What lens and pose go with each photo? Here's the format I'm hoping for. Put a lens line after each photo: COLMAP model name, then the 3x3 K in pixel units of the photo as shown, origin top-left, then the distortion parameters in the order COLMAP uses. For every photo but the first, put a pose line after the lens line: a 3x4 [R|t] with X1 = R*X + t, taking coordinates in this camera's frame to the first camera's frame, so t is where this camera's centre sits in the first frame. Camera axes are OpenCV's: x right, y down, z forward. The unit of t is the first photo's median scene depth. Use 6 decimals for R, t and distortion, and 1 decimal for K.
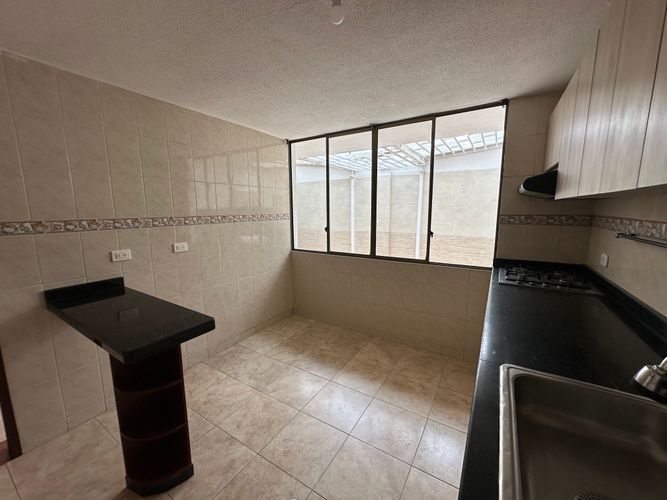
lens RADIAL K [[266.1, 0, 336.4], [0, 266.1, 248.5], [0, 0, 1]] dist [-0.000187, 0.000644]
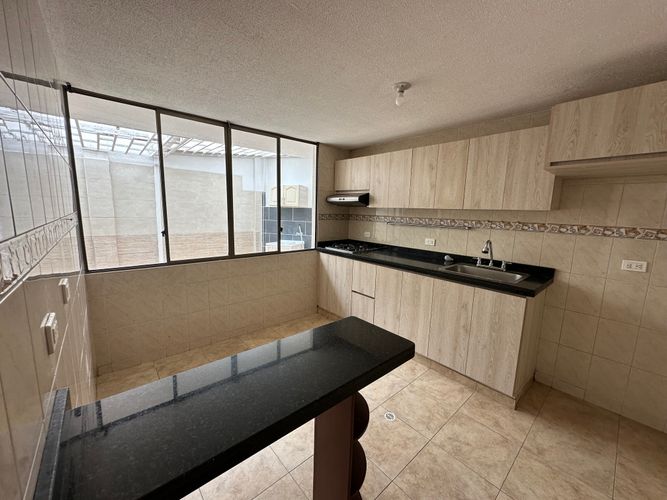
lens RADIAL K [[266.1, 0, 327.4], [0, 266.1, 249.3], [0, 0, 1]] dist [-0.000187, 0.000644]
pose [[0.302732, -0.127954, 0.944448, -0.700534], [0.114094, 0.988686, 0.097376, -0.054474], [-0.946222, 0.078277, 0.313906, 0.365895]]
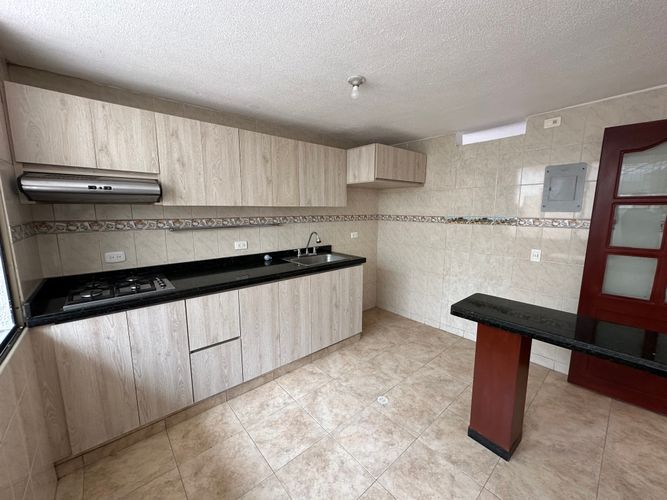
lens RADIAL K [[266.1, 0, 338.3], [0, 266.1, 250.2], [0, 0, 1]] dist [-0.000187, 0.000644]
pose [[-0.956746, -0.030419, 0.289331, -0.156324], [0.055877, 0.956790, 0.285362, -0.155528], [-0.285509, 0.289186, -0.913705, 1.034138]]
